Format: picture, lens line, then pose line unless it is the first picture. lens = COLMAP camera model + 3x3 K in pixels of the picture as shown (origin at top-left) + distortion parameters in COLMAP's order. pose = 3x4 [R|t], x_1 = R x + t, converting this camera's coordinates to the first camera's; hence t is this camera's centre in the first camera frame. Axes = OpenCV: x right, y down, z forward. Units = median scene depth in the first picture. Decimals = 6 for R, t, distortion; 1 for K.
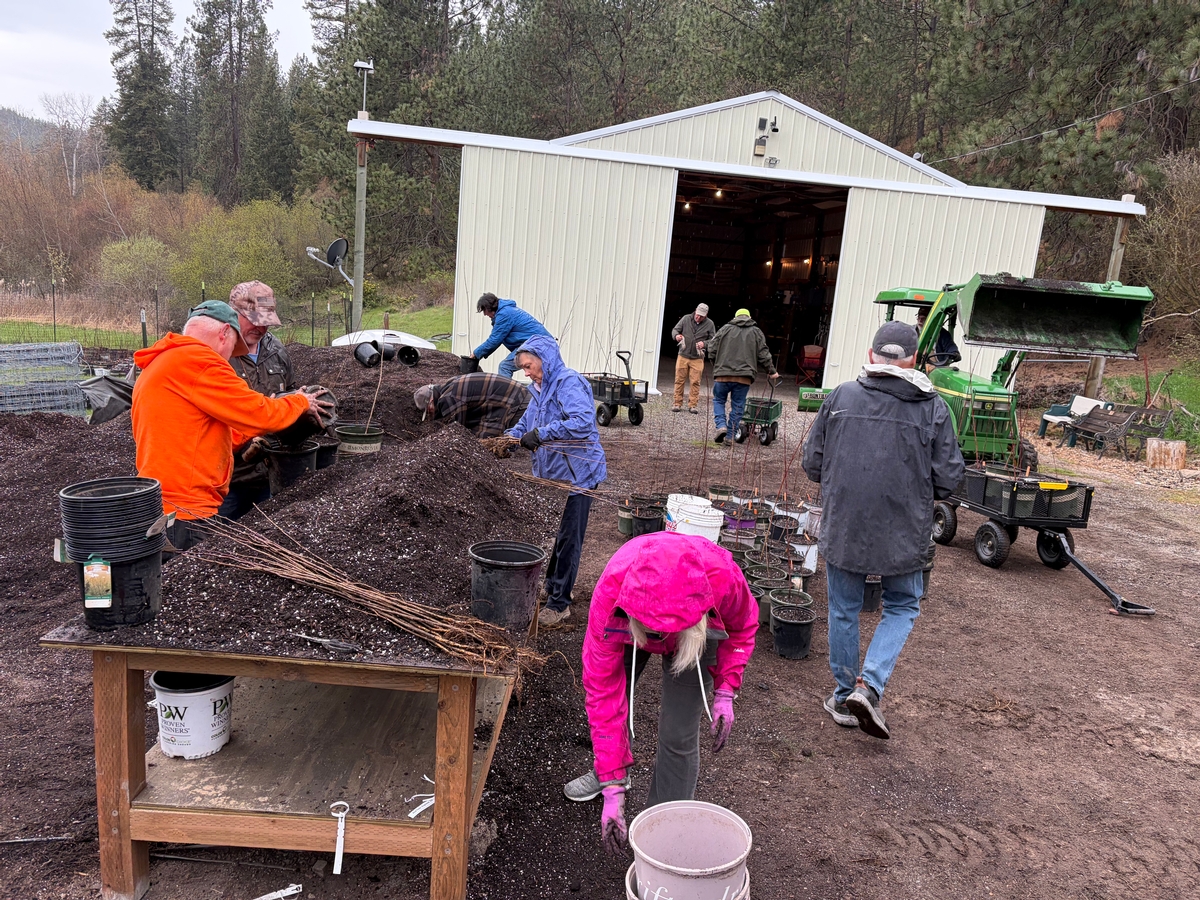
lens RADIAL K [[897.2, 0, 612.3], [0, 897.2, 447.6], [0, 0, 1]] dist [0.035064, -0.034814]
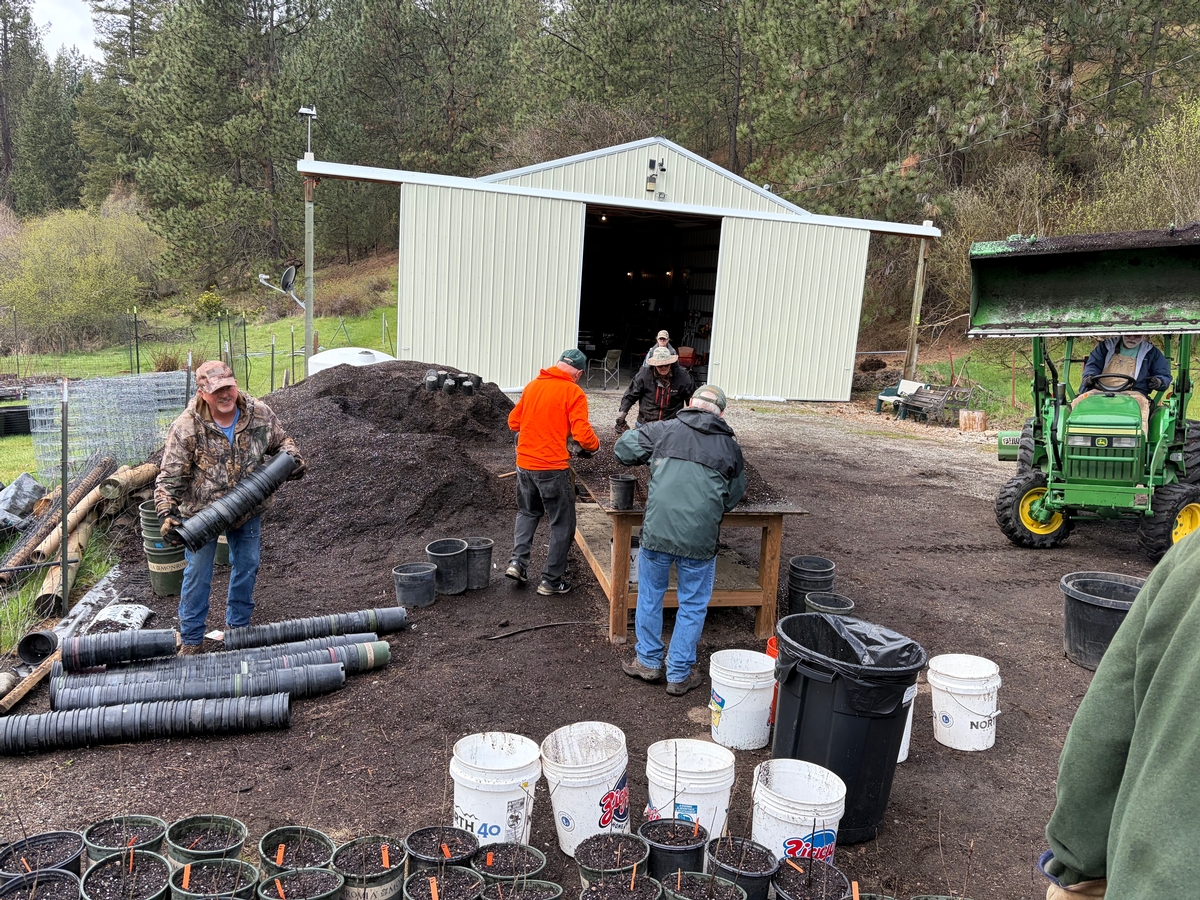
lens RADIAL K [[897.2, 0, 610.3], [0, 897.2, 449.0], [0, 0, 1]] dist [0.035064, -0.034814]
pose [[0.977803, -0.057224, 0.201561, -0.148364], [0.056781, 0.998355, 0.007984, 0.006236], [-0.201687, 0.003638, 0.979443, -0.159853]]
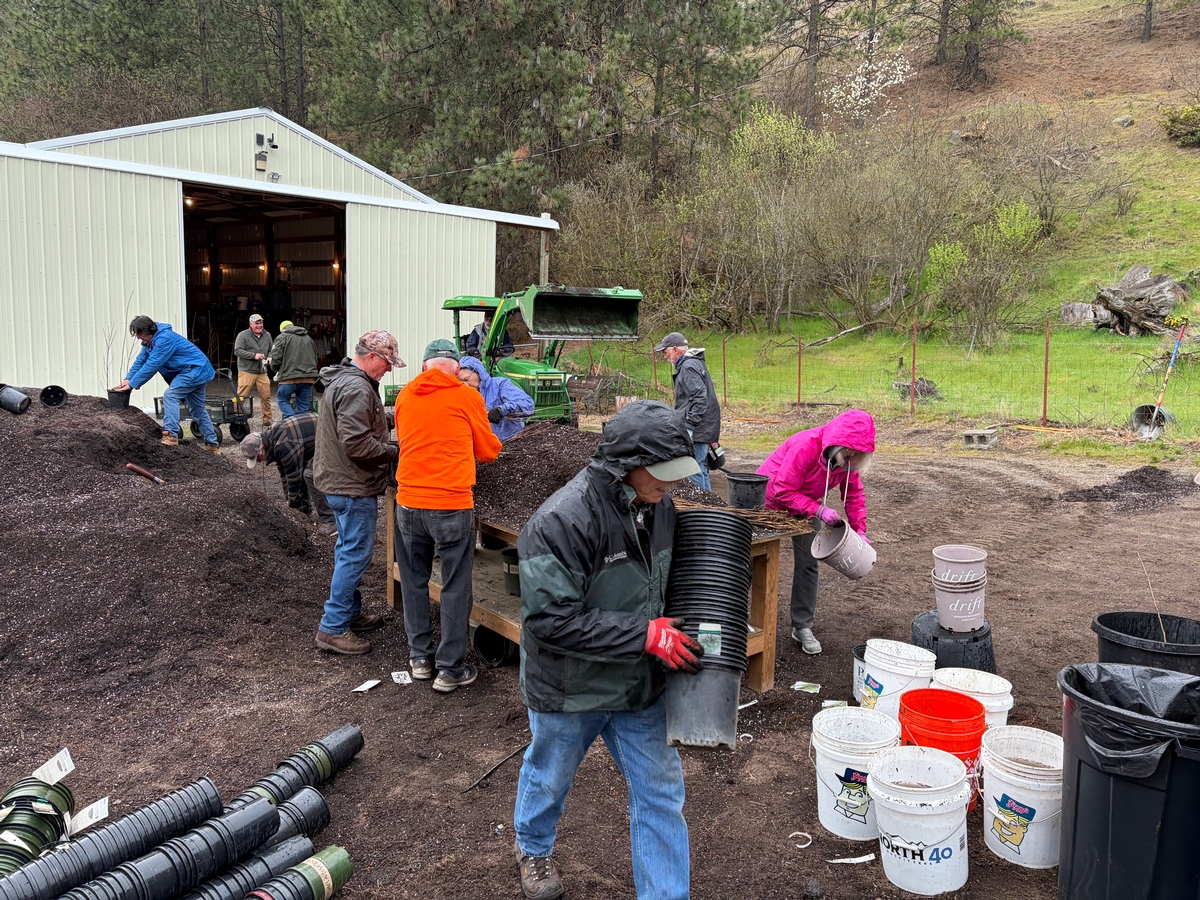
lens RADIAL K [[897.2, 0, 606.8], [0, 897.2, 441.9], [0, 0, 1]] dist [0.035064, -0.034814]
pose [[0.763409, -0.147706, 0.628801, -0.225612], [0.148174, 0.987588, 0.052091, -0.012983], [-0.628690, 0.053405, 0.775820, -0.029438]]
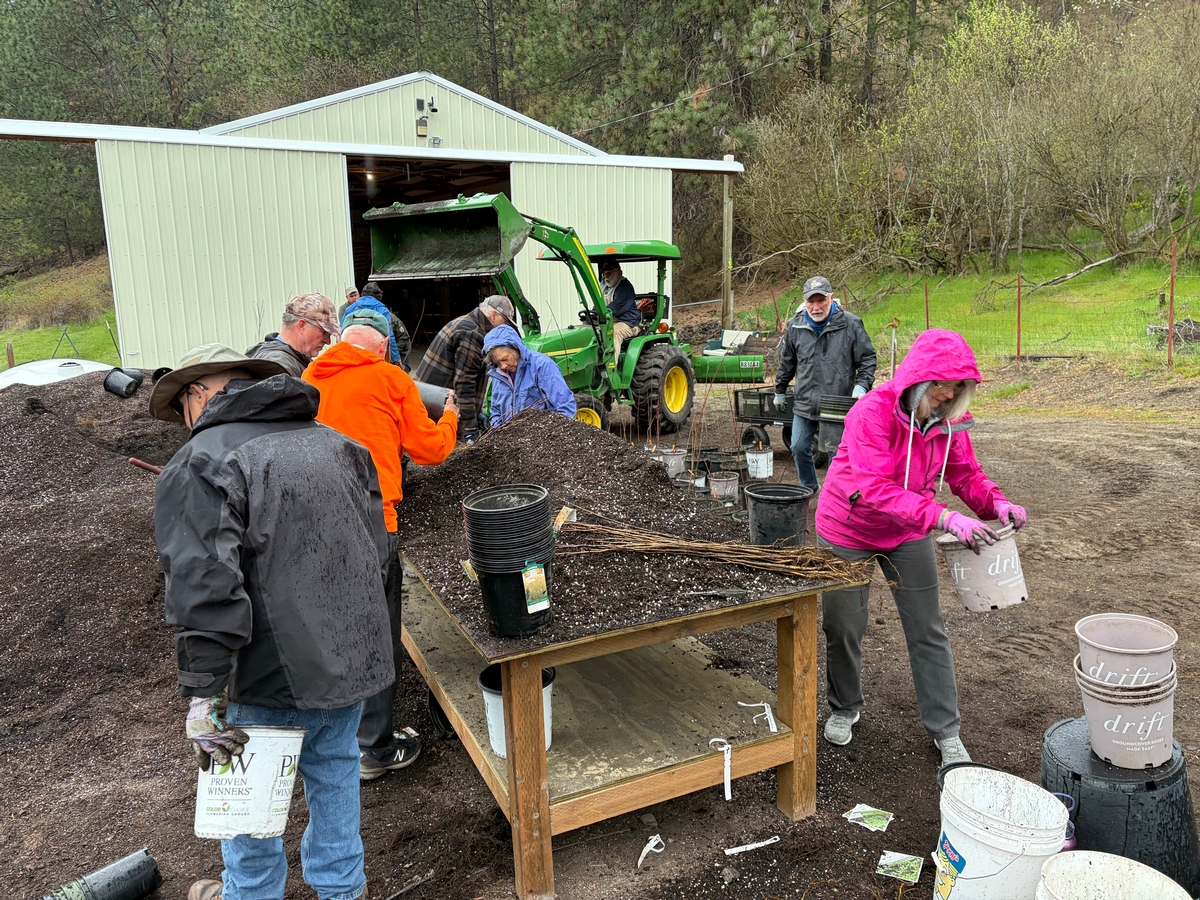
lens RADIAL K [[897.2, 0, 592.4], [0, 897.2, 439.6], [0, 0, 1]] dist [0.035064, -0.034814]
pose [[0.900750, -0.181533, 0.394582, -0.123578], [0.175812, 0.983104, 0.050949, -0.007671], [-0.397164, 0.023480, 0.917447, 0.005934]]
